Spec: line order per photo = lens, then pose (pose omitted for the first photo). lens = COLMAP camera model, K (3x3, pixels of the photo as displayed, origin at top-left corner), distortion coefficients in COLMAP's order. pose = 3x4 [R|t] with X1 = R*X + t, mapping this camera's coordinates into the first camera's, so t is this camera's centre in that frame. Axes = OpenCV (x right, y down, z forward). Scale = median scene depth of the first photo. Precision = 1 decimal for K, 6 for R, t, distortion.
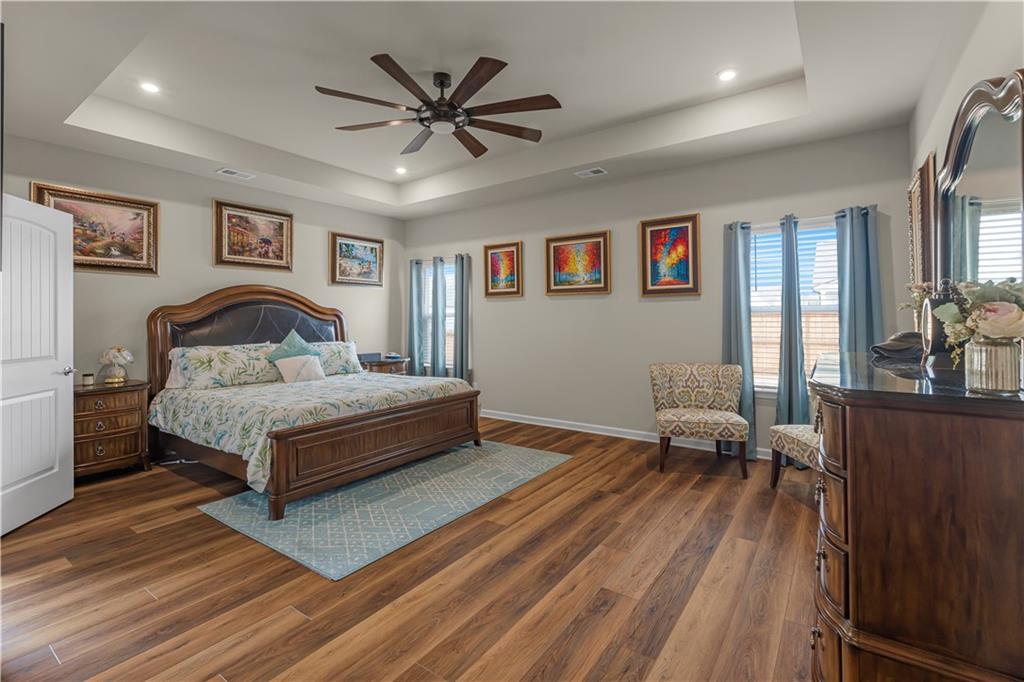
lens RADIAL K [[454.6, 0, 512.4], [0, 454.6, 317.0], [0, 0, 1]] dist [0.005532, -0.000156]
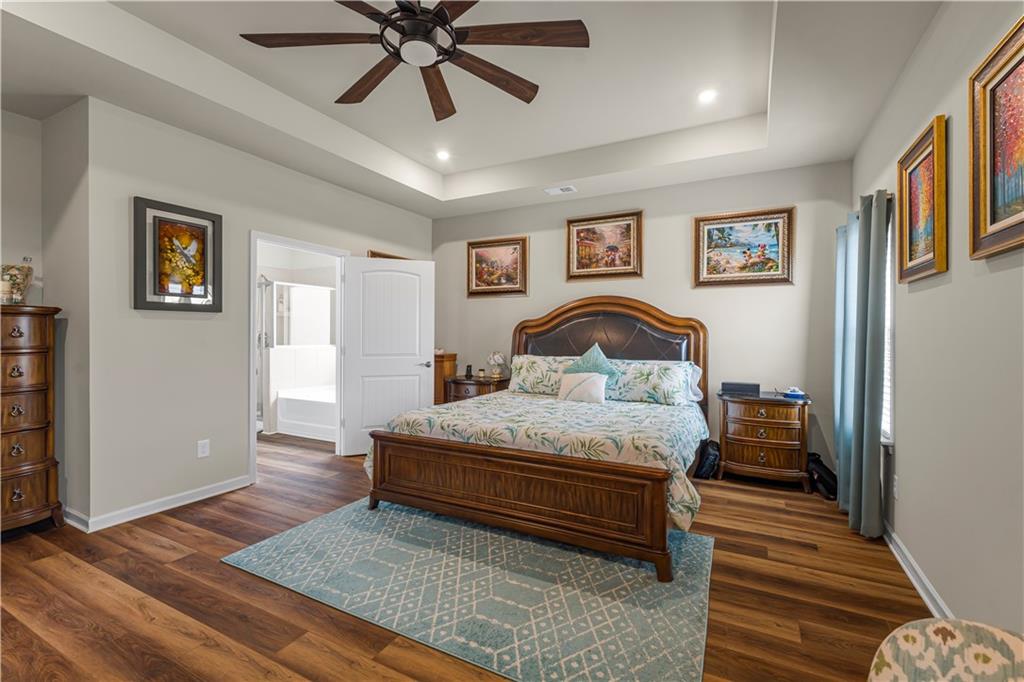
lens RADIAL K [[454.6, 0, 518.4], [0, 454.6, 334.0], [0, 0, 1]] dist [0.005532, -0.000156]
pose [[0.140214, 0.009107, -0.990079, 0.408543], [-0.000240, 0.999958, 0.009163, 0.001479], [0.990121, -0.001047, 0.140210, 0.765414]]
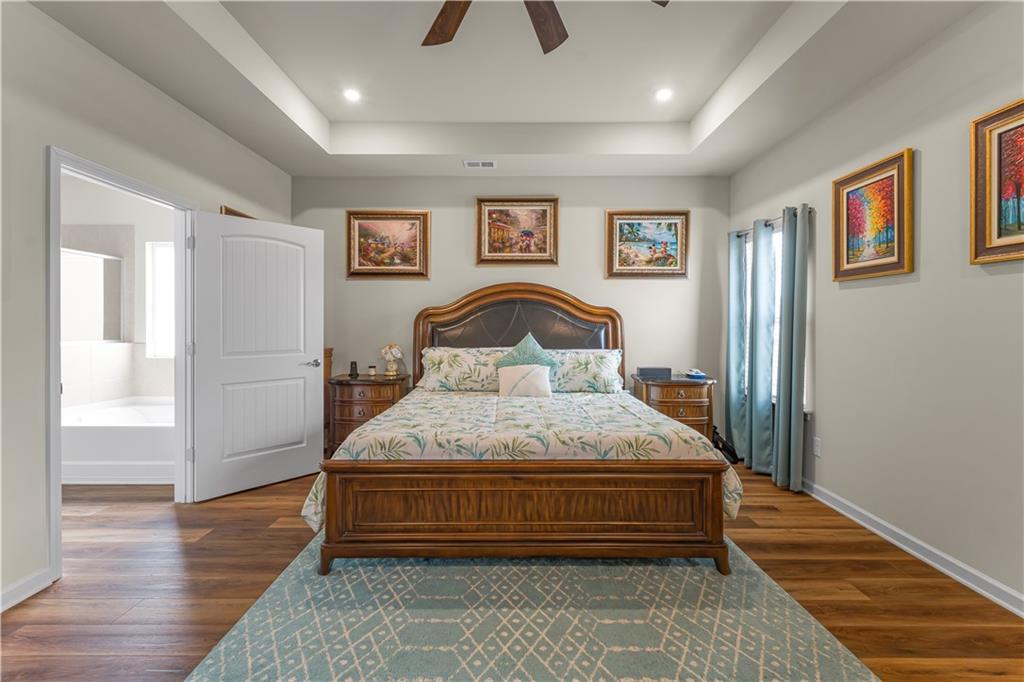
lens RADIAL K [[454.6, 0, 515.8], [0, 454.6, 324.6], [0, 0, 1]] dist [0.005532, -0.000156]
pose [[0.582297, 0.011682, -0.812892, 0.199999], [-0.001900, 0.999914, 0.013009, 0.001794], [0.812974, -0.006030, 0.582269, 0.518048]]
